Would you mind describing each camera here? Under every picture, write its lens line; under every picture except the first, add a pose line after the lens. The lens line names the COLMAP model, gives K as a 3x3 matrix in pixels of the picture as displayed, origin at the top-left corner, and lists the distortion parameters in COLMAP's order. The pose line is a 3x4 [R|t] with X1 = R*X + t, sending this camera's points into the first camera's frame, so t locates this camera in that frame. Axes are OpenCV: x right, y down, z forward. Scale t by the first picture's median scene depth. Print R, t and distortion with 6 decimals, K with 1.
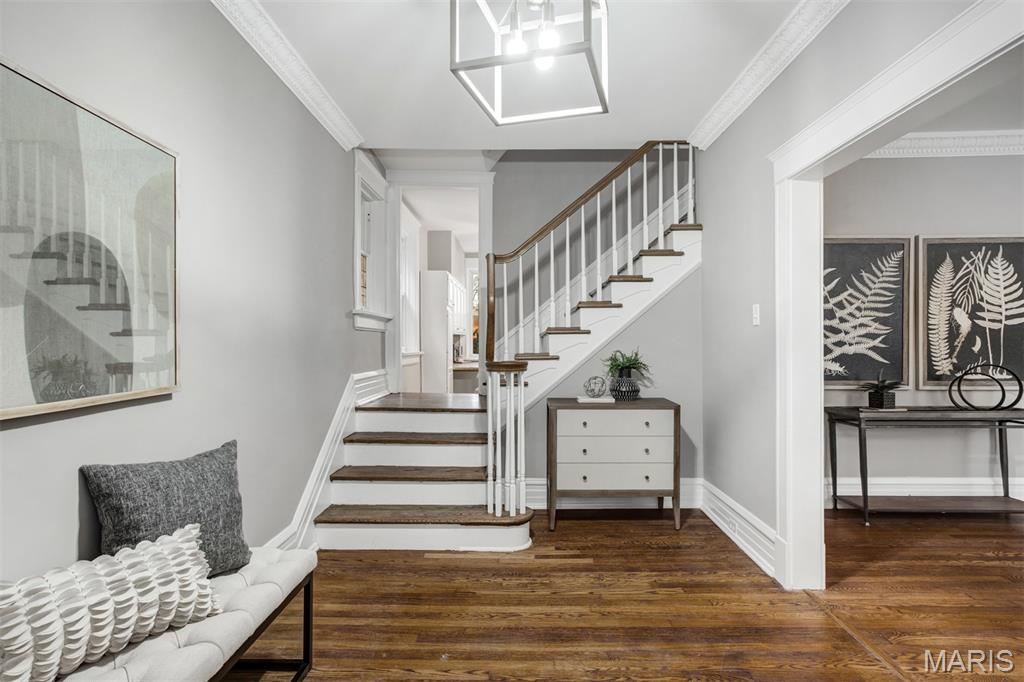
lens RADIAL K [[505.3, 0, 509.4], [0, 505.3, 333.9], [0, 0, 1]] dist [-0.044359, 0.036707]
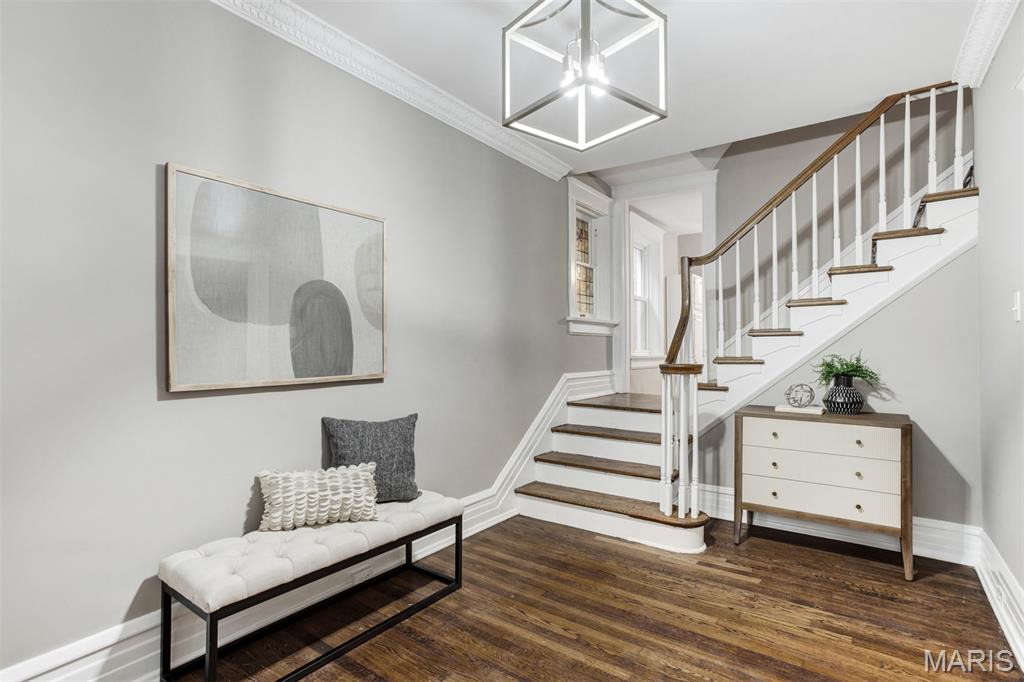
lens RADIAL K [[491.1, 0, 500.9], [0, 491.1, 337.5], [0, 0, 1]] dist [-0.038867, 0.030215]
pose [[0.817248, -0.009906, -0.576201, 0.255492], [0.008553, 0.999951, -0.005059, 0.003238], [0.576223, -0.000794, 0.817292, -0.003385]]
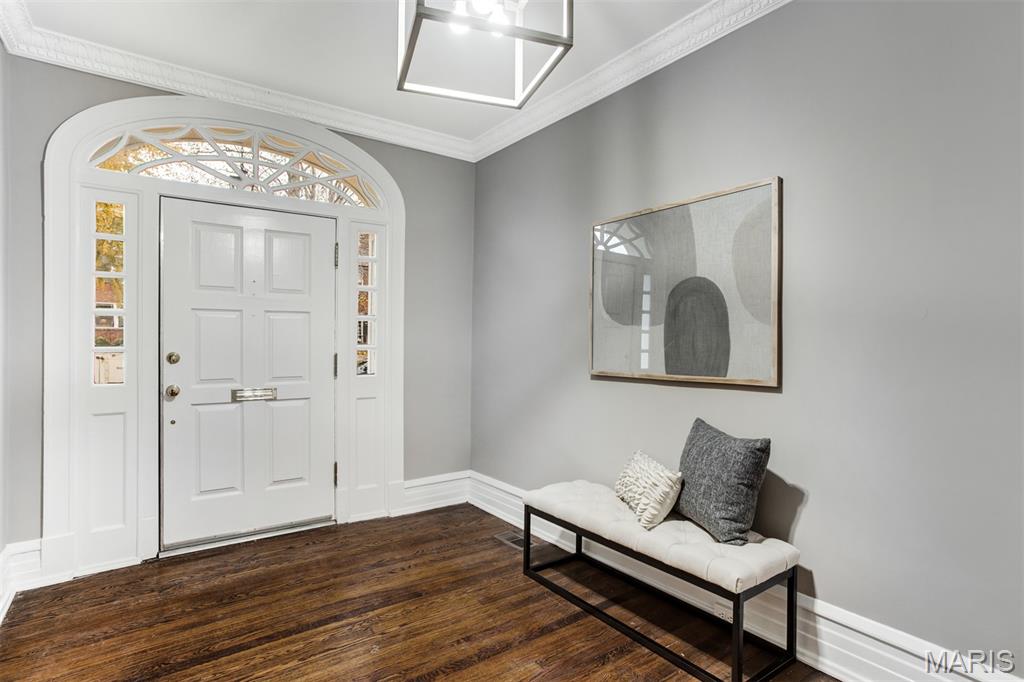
lens RADIAL K [[507.1, 0, 512.0], [0, 507.1, 341.0], [0, 0, 1]] dist [-0.004060, -0.000260]
pose [[-0.779812, -0.006148, -0.625984, 0.281161], [0.005416, 0.999848, -0.016566, 0.015252], [0.625990, -0.016308, -0.779660, 0.798353]]
